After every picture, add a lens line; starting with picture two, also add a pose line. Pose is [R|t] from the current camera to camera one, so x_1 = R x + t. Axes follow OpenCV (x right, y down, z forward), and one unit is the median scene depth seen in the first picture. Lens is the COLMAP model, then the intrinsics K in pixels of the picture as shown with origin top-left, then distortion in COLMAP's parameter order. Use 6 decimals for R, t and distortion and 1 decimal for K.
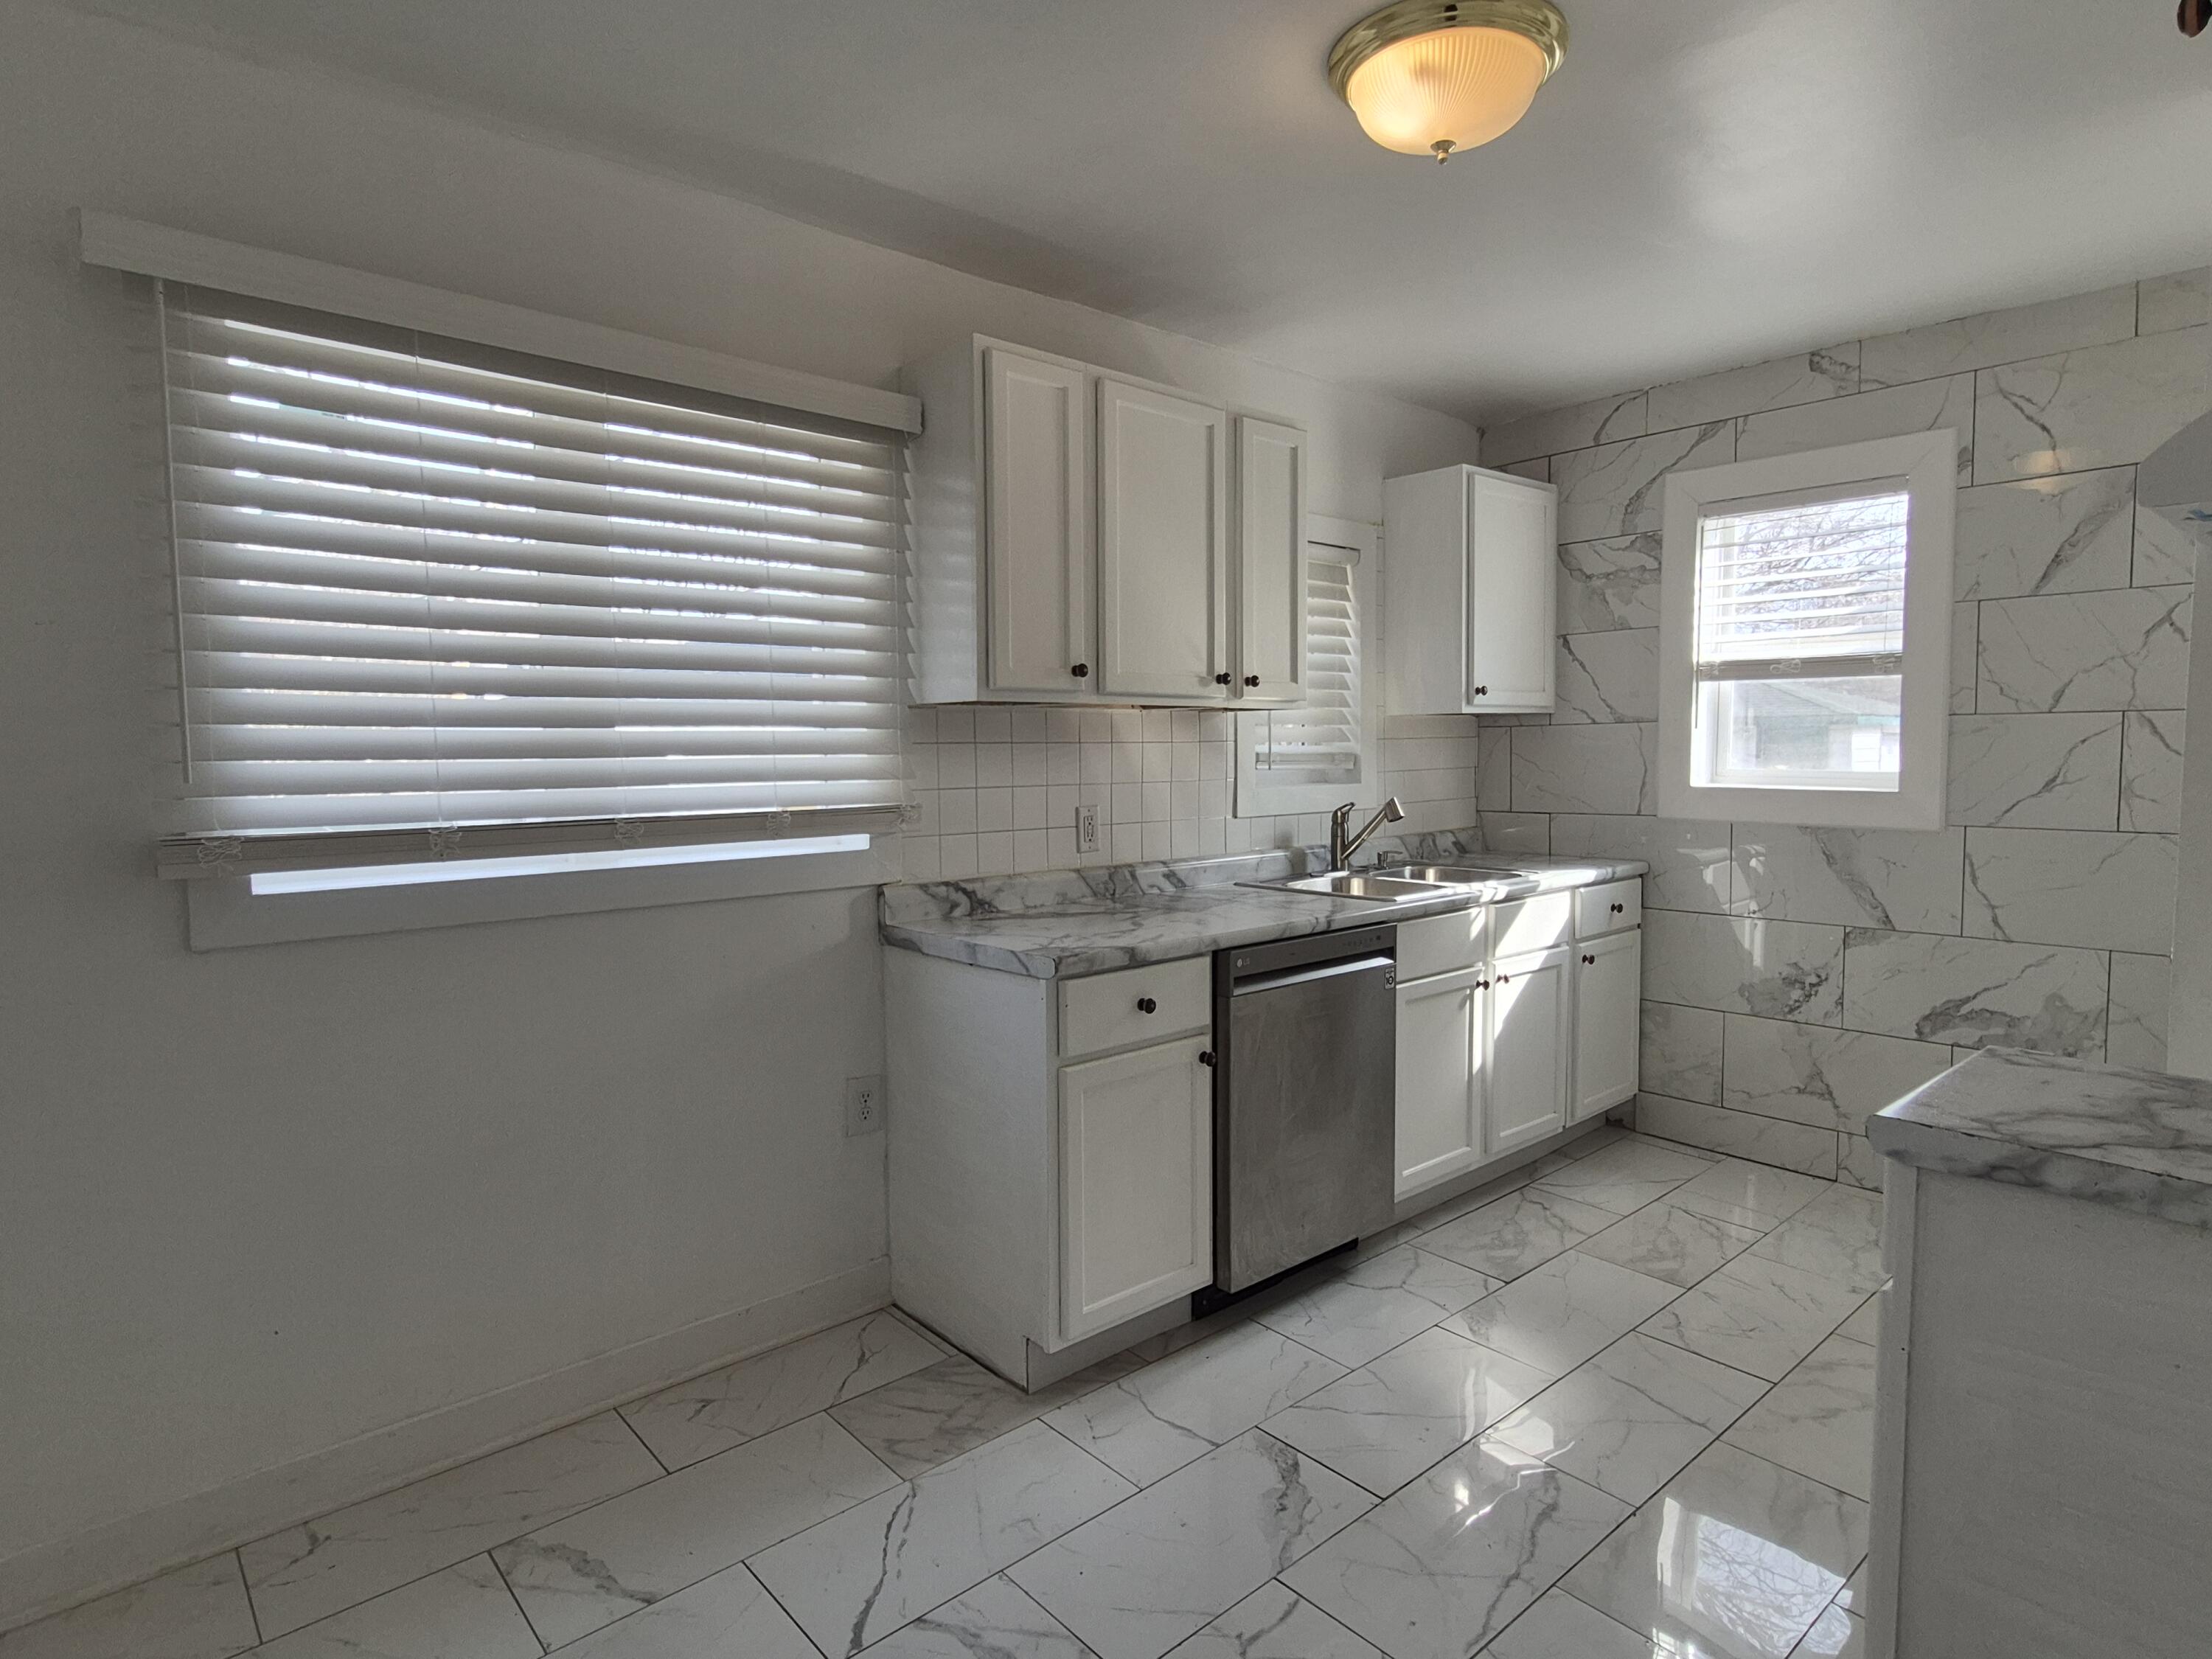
lens RADIAL K [[1210.6, 0, 1129.4], [0, 1210.6, 813.4], [0, 0, 1]] dist [0.009612, -0.002075]
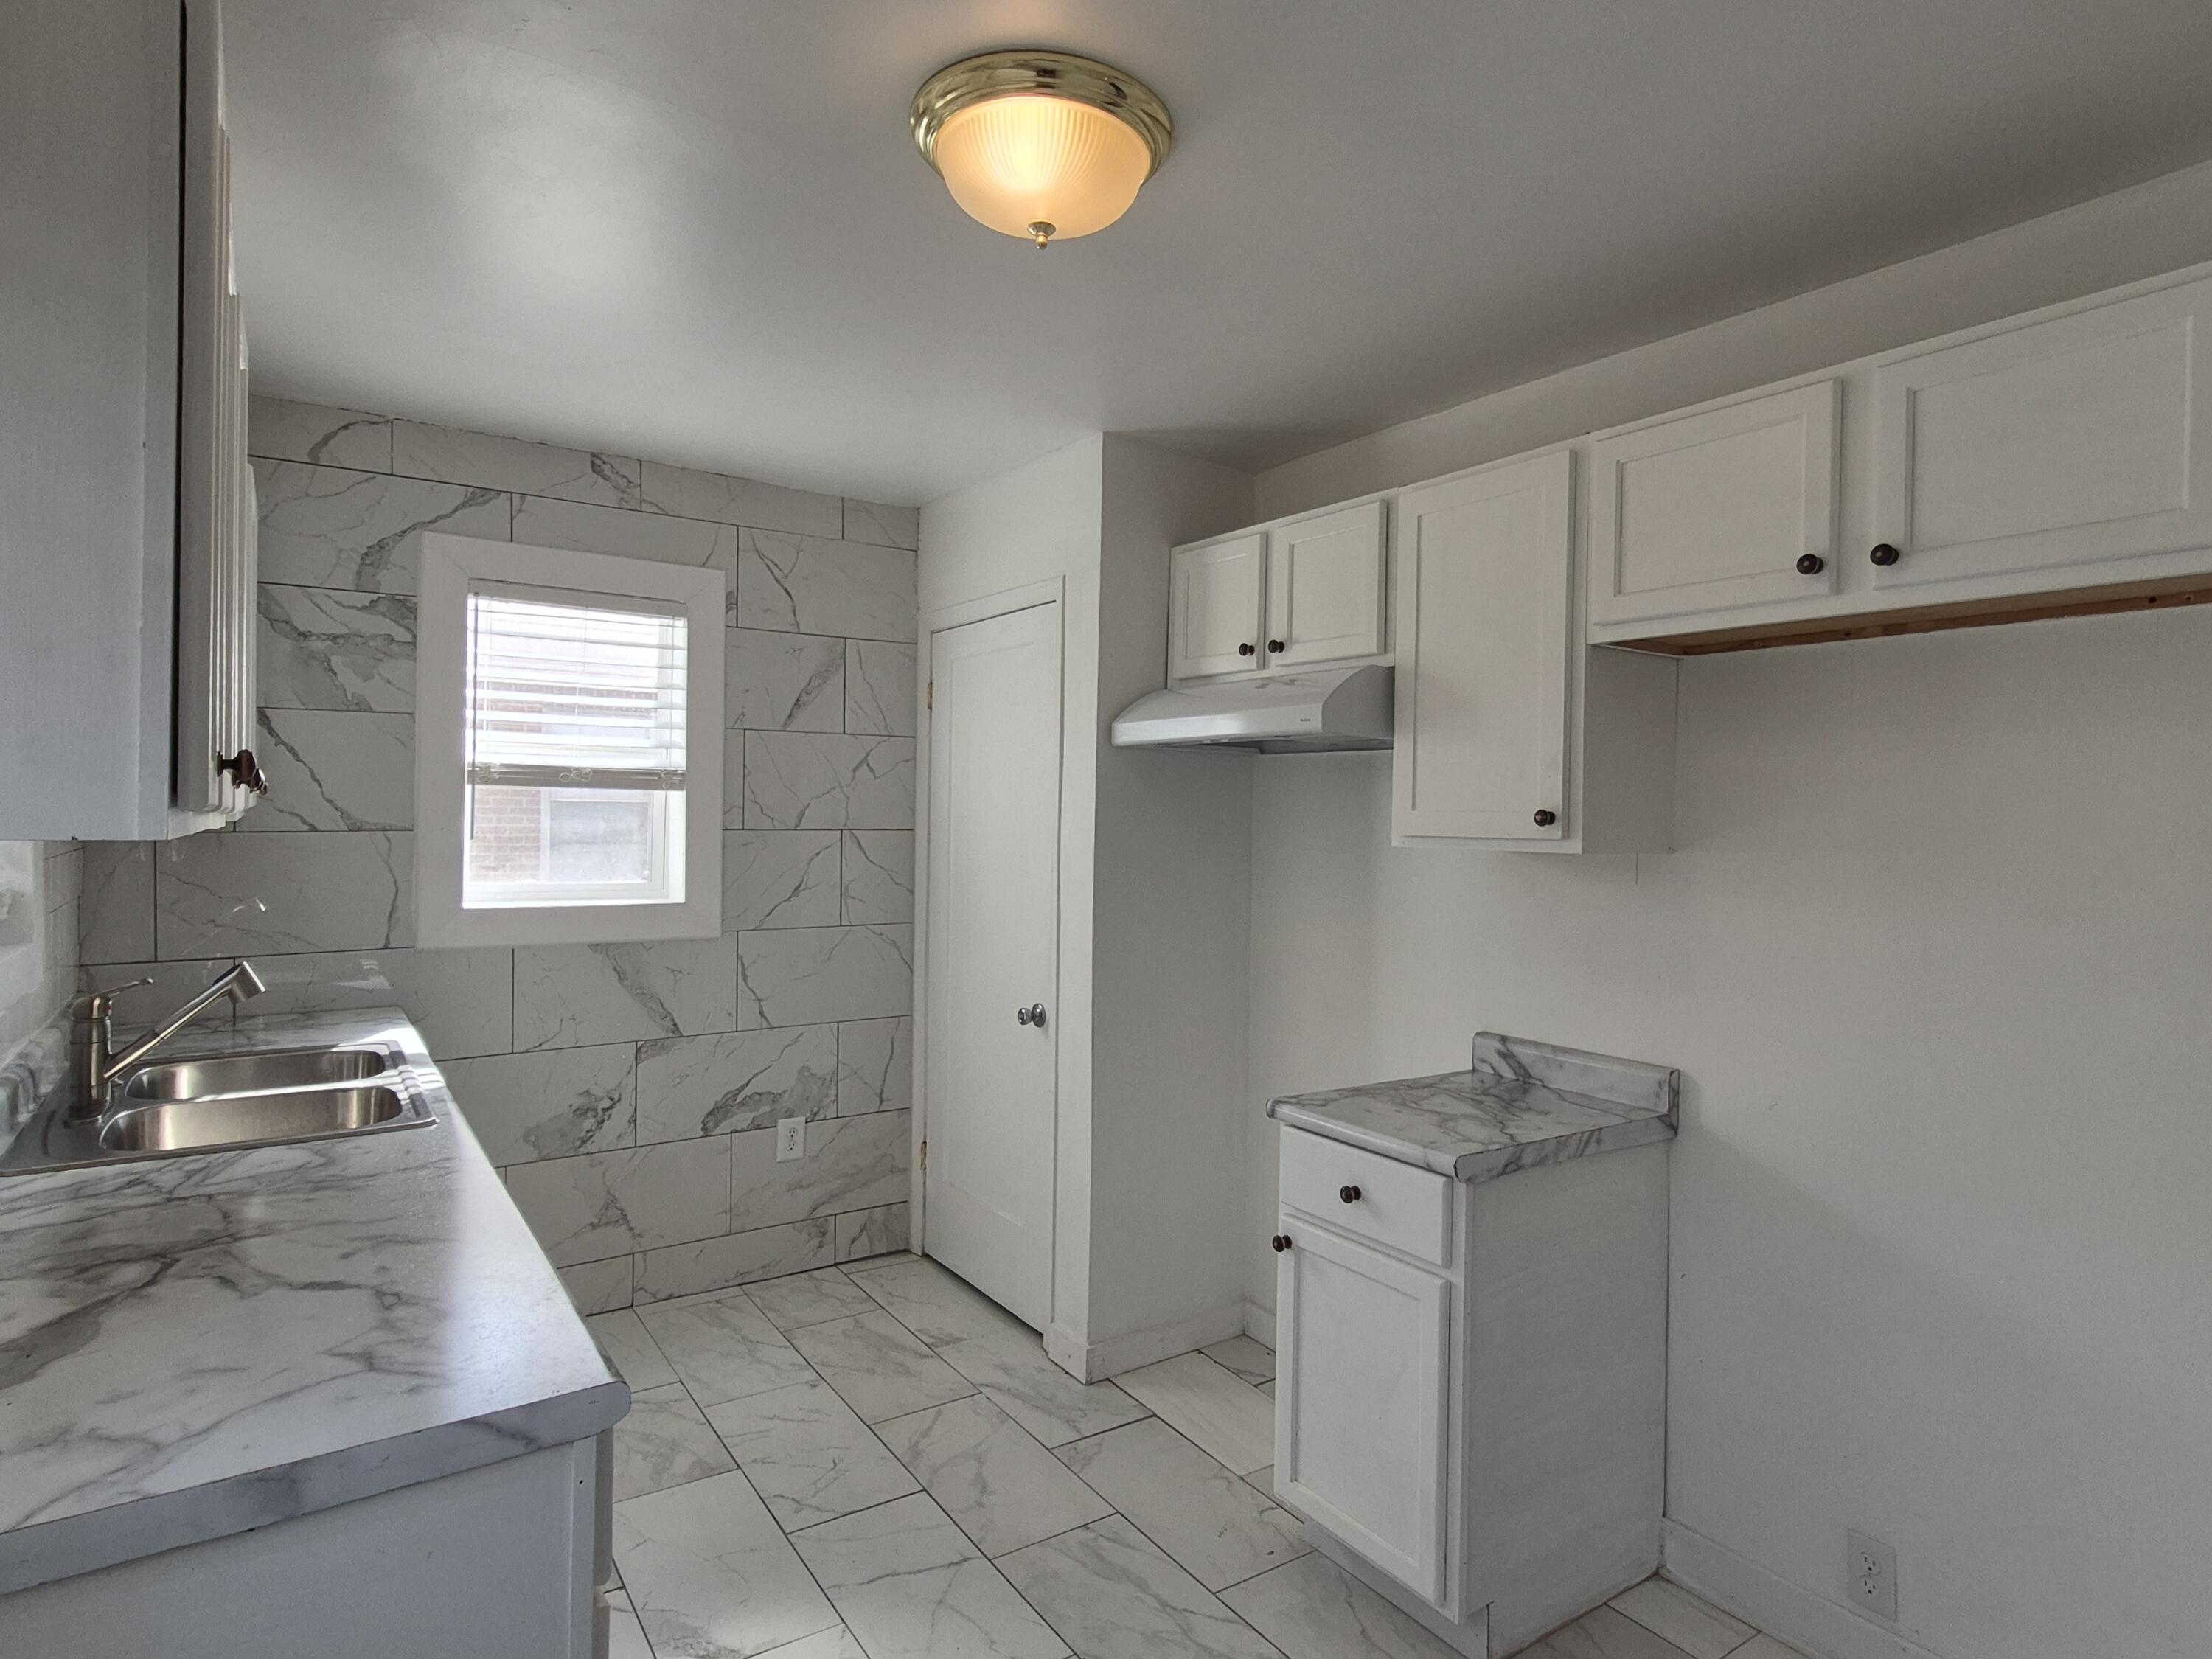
lens RADIAL K [[1210.6, 0, 1129.4], [0, 1210.6, 813.4], [0, 0, 1]] dist [0.009612, -0.002075]
pose [[0.129768, 0.010315, 0.991491, -0.343475], [0.043080, 0.998943, -0.016031, -0.060144], [-0.990608, 0.044794, 0.129187, 0.473654]]
